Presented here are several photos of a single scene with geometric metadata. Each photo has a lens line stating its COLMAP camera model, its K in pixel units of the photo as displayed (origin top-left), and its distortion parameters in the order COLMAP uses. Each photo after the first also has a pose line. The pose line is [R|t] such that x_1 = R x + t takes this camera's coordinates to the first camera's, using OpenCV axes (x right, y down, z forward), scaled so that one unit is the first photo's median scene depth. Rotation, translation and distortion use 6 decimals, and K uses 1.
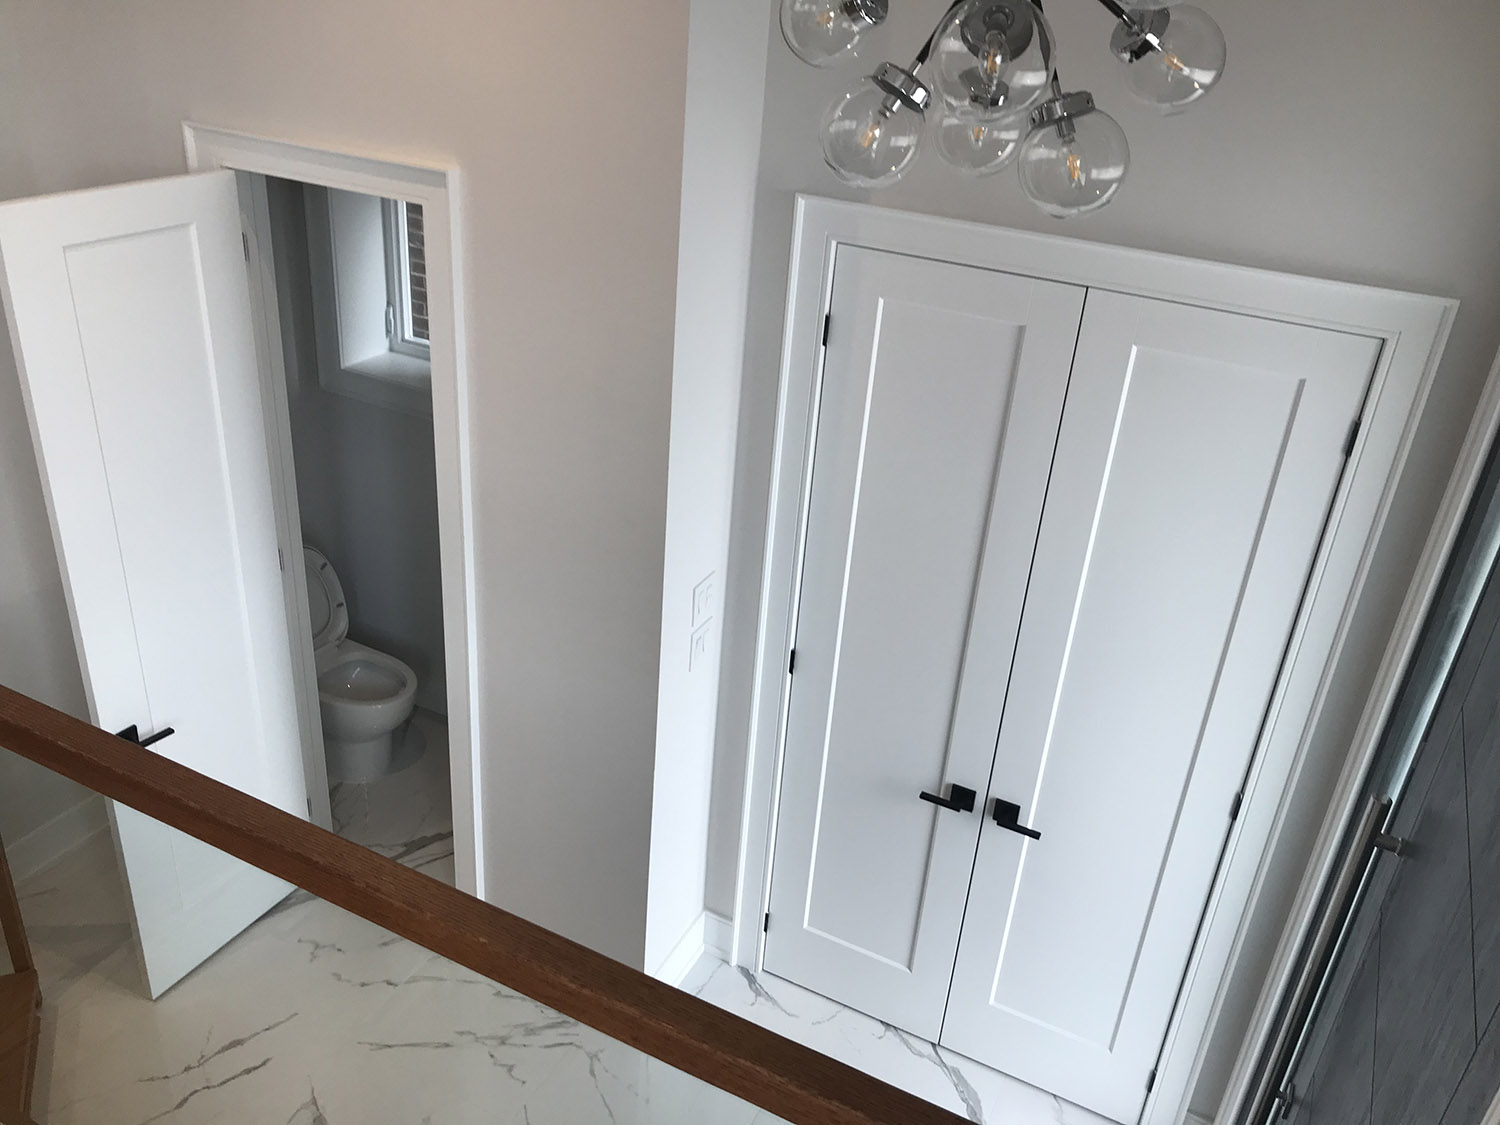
lens RADIAL K [[1226.5, 0, 735.9], [0, 1226.5, 556.0], [0, 0, 1]] dist [0.051855, -0.053739]
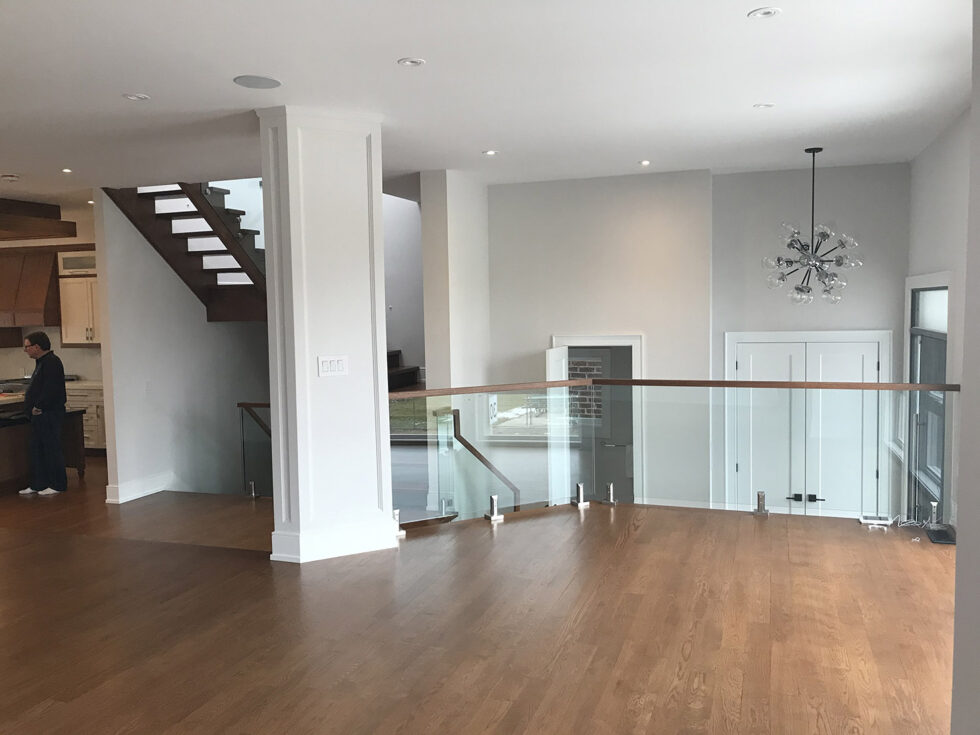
lens RADIAL K [[801.3, 0, 489.4], [0, 801.3, 366.3], [0, 0, 1]] dist [0.051855, -0.053739]
pose [[0.985855, -0.098725, 0.135435, -0.960436], [0.143195, 0.916073, -0.374574, 0.604993], [-0.087088, 0.388669, 0.917252, -1.147303]]
